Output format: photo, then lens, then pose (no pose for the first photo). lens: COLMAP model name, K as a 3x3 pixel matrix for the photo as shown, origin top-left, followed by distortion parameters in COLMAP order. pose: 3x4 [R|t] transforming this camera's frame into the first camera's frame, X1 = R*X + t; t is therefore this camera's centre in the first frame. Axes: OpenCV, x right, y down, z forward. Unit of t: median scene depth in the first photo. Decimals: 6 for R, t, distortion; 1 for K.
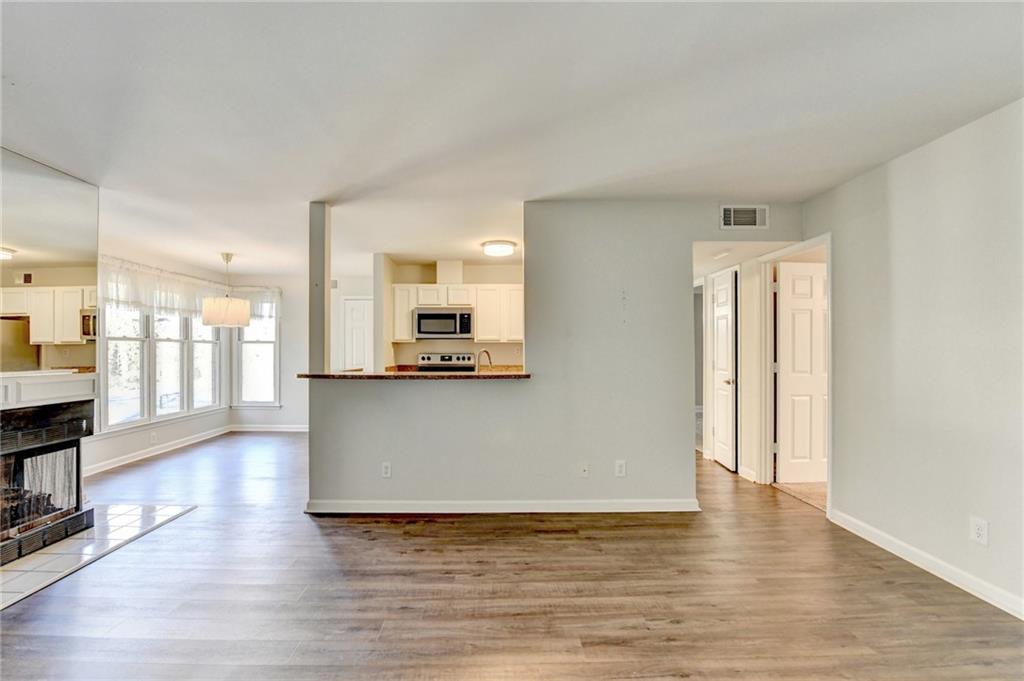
lens RADIAL K [[414.2, 0, 504.7], [0, 414.2, 349.6], [0, 0, 1]] dist [-0.017004, -0.000522]
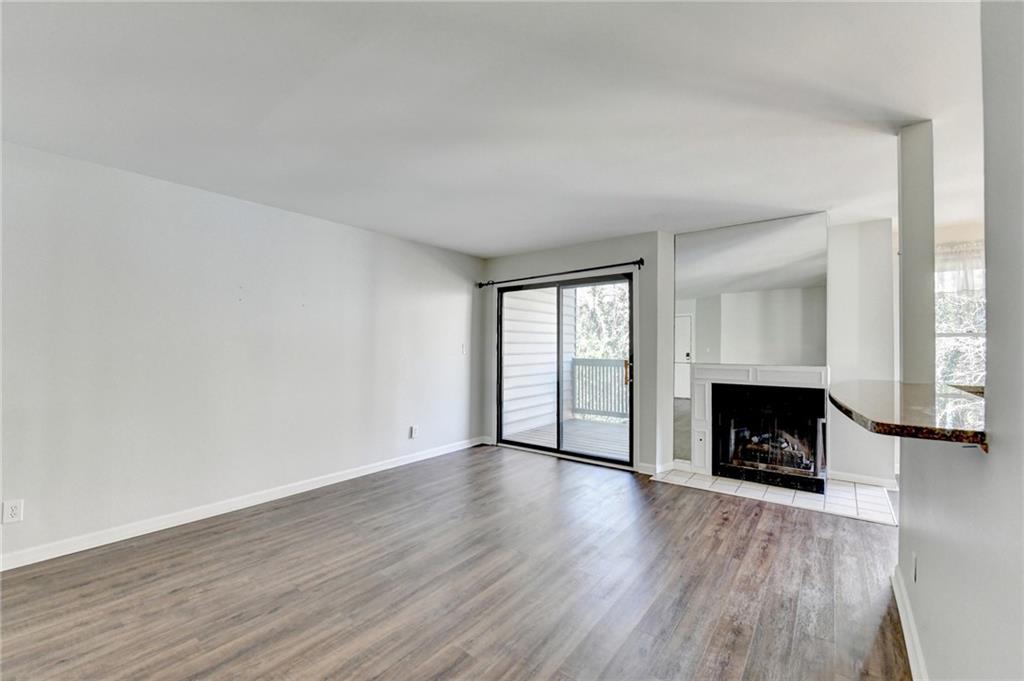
lens RADIAL K [[424.8, 0, 496.0], [0, 424.8, 338.6], [0, 0, 1]] dist [-0.022357, -0.000474]
pose [[-0.648219, -0.015809, -0.761290, 0.543813], [-0.000086, 0.999786, -0.020689, 0.000079], [0.761454, -0.013345, -0.648082, 1.021873]]
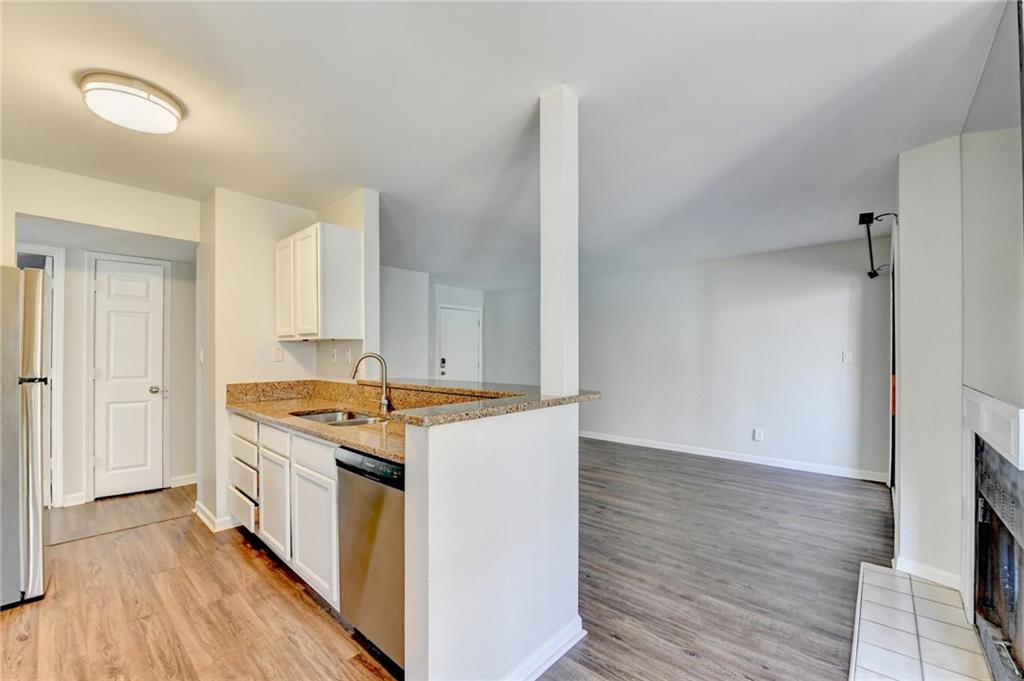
lens RADIAL K [[416.9, 0, 501.9], [0, 416.9, 349.3], [0, 0, 1]] dist [-0.021037, -0.000554]
pose [[-0.719631, 0.006922, 0.694322, -0.873221], [-0.002395, 0.999920, -0.012450, 0.000908], [-0.694353, -0.010622, -0.719556, 1.624738]]
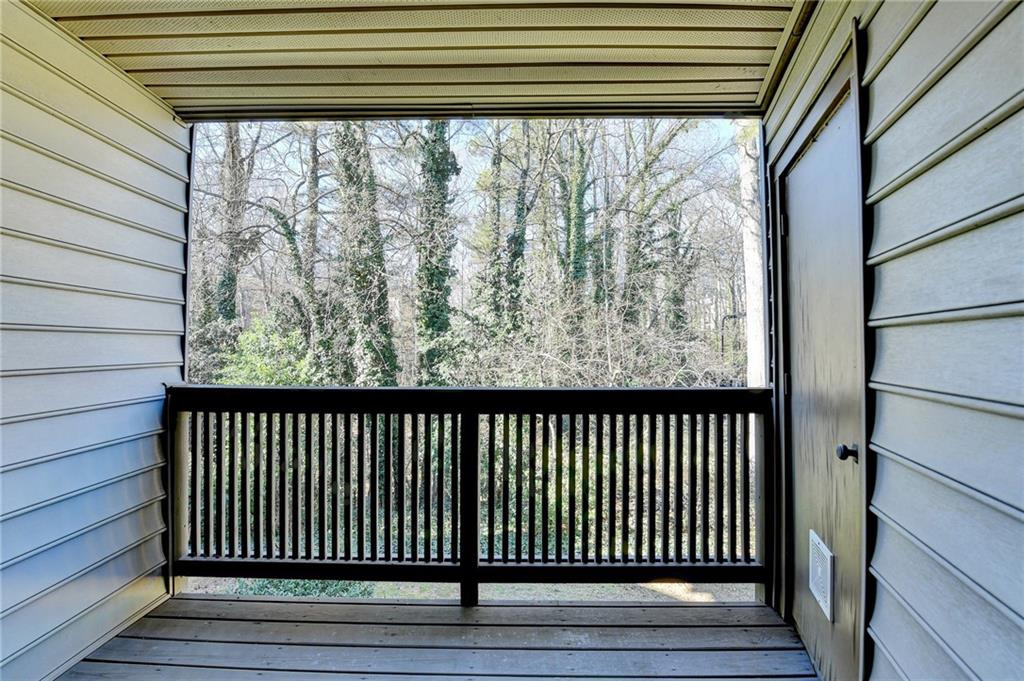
lens RADIAL K [[416.9, 0, 501.9], [0, 416.9, 349.3], [0, 0, 1]] dist [-0.021037, -0.000554]
pose [[-0.036748, 0.000043, -0.999325, -1.006361], [0.001428, 0.999999, -0.000009, 0.001834], [0.999324, -0.001427, -0.036748, 0.318377]]
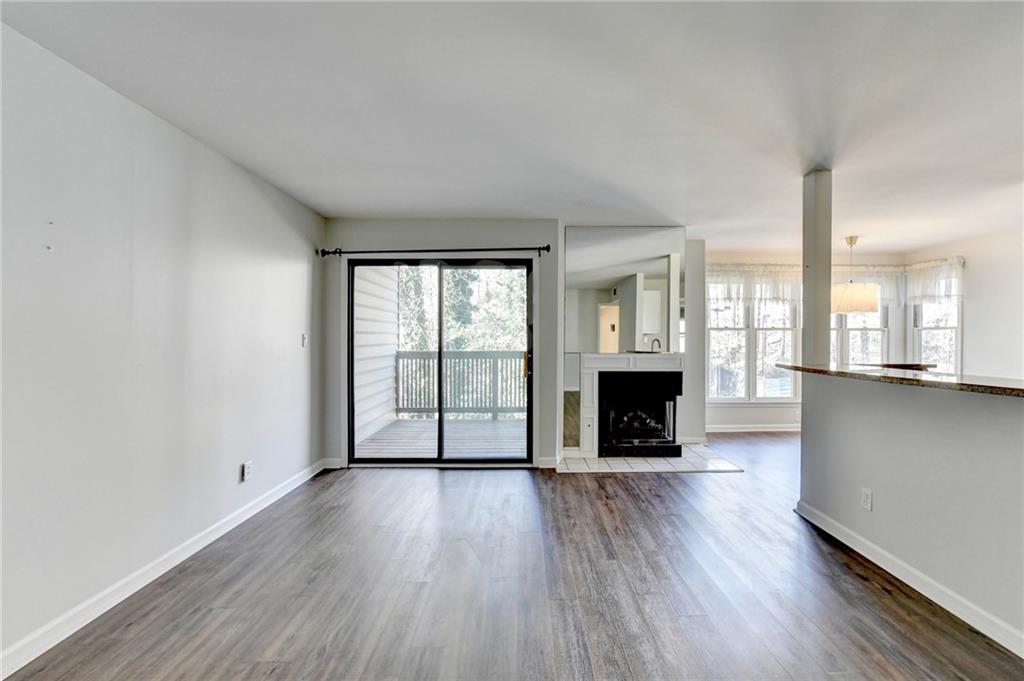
lens RADIAL K [[426.7, 0, 528.7], [0, 426.7, 342.0], [0, 0, 1]] dist [-0.017584, -0.000434]
pose [[-0.009654, 0.008848, -0.999914, 0.521868], [0.001524, 0.999960, 0.008833, 0.000861], [0.999952, -0.001439, -0.009667, 0.435956]]
